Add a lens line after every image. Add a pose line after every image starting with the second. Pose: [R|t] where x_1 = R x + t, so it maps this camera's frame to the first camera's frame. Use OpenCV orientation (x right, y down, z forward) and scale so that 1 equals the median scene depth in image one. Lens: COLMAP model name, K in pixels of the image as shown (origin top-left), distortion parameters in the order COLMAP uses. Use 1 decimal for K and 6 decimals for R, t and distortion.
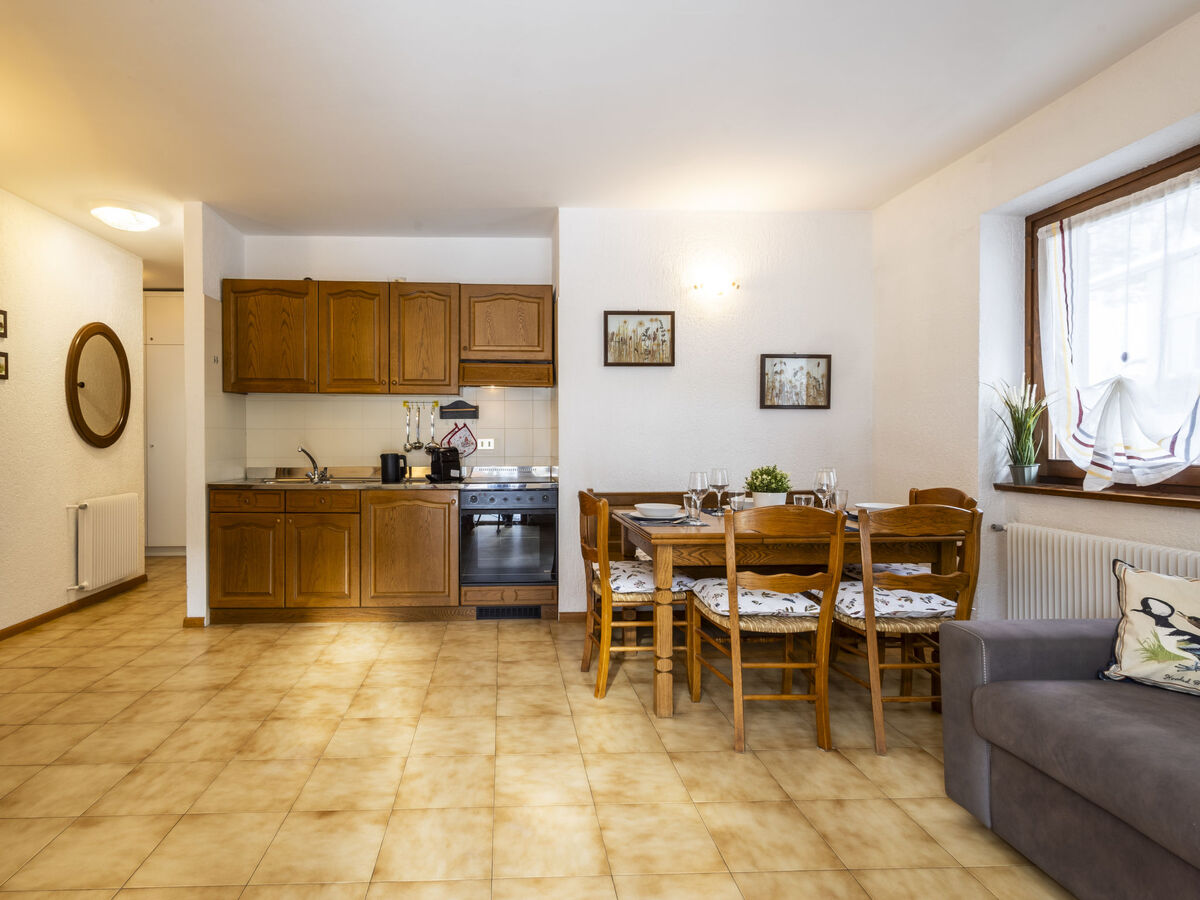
lens RADIAL K [[657.9, 0, 526.6], [0, 657.9, 446.7], [0, 0, 1]] dist [0.000716, -0.001795]
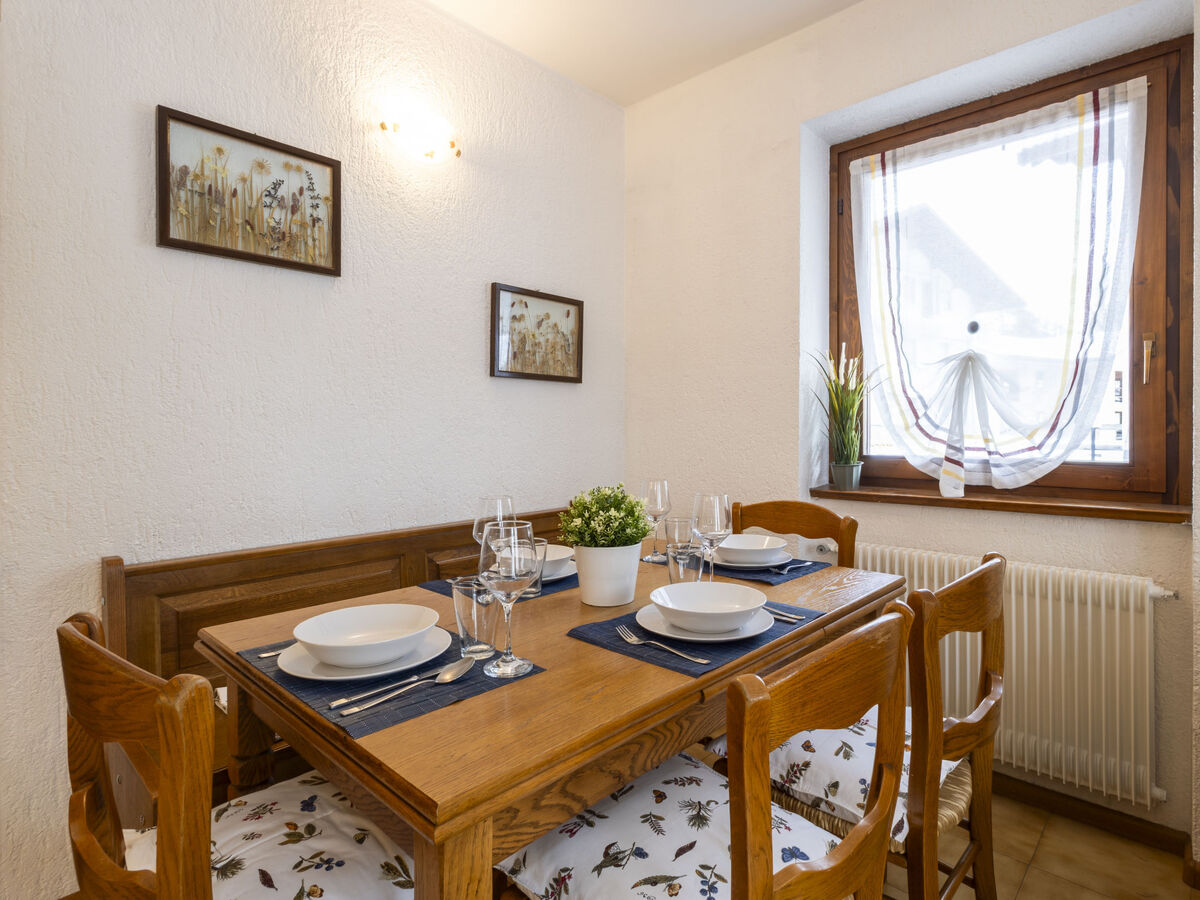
lens RADIAL K [[640.5, 0, 639.7], [0, 640.5, 429.6], [0, 0, 1]] dist [0.018814, -0.000795]
pose [[0.696157, -0.000390, 0.717890, 0.039173], [0.006568, 0.999961, -0.005826, -0.006350], [-0.717860, 0.008771, 0.696132, 0.516552]]
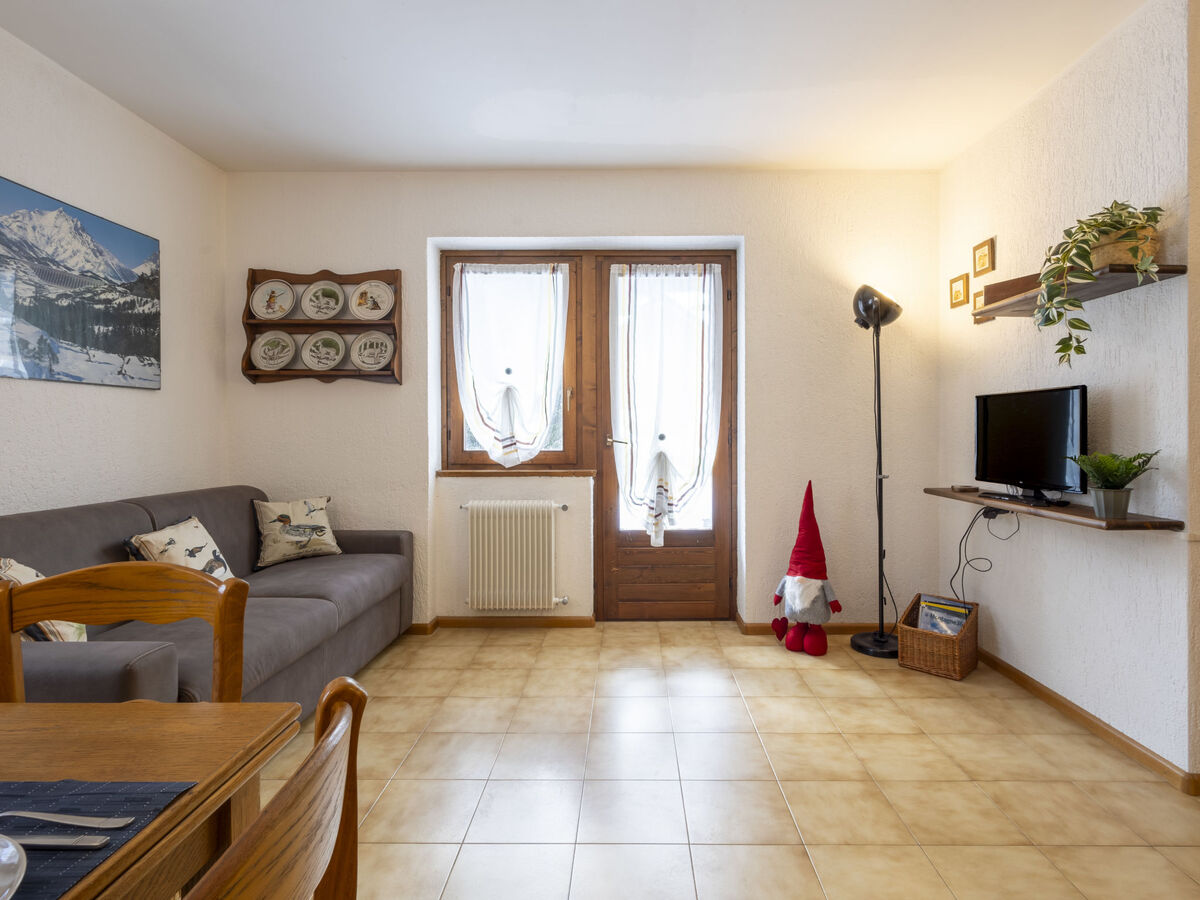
lens RADIAL K [[594.4, 0, 627.7], [0, 594.4, 435.4], [0, 0, 1]] dist [0.001621, -0.000349]
pose [[-0.998815, 0.003095, 0.048571, -0.003255], [0.003996, 0.999821, 0.018474, -0.009964], [-0.048505, 0.018646, -0.998649, 0.880425]]
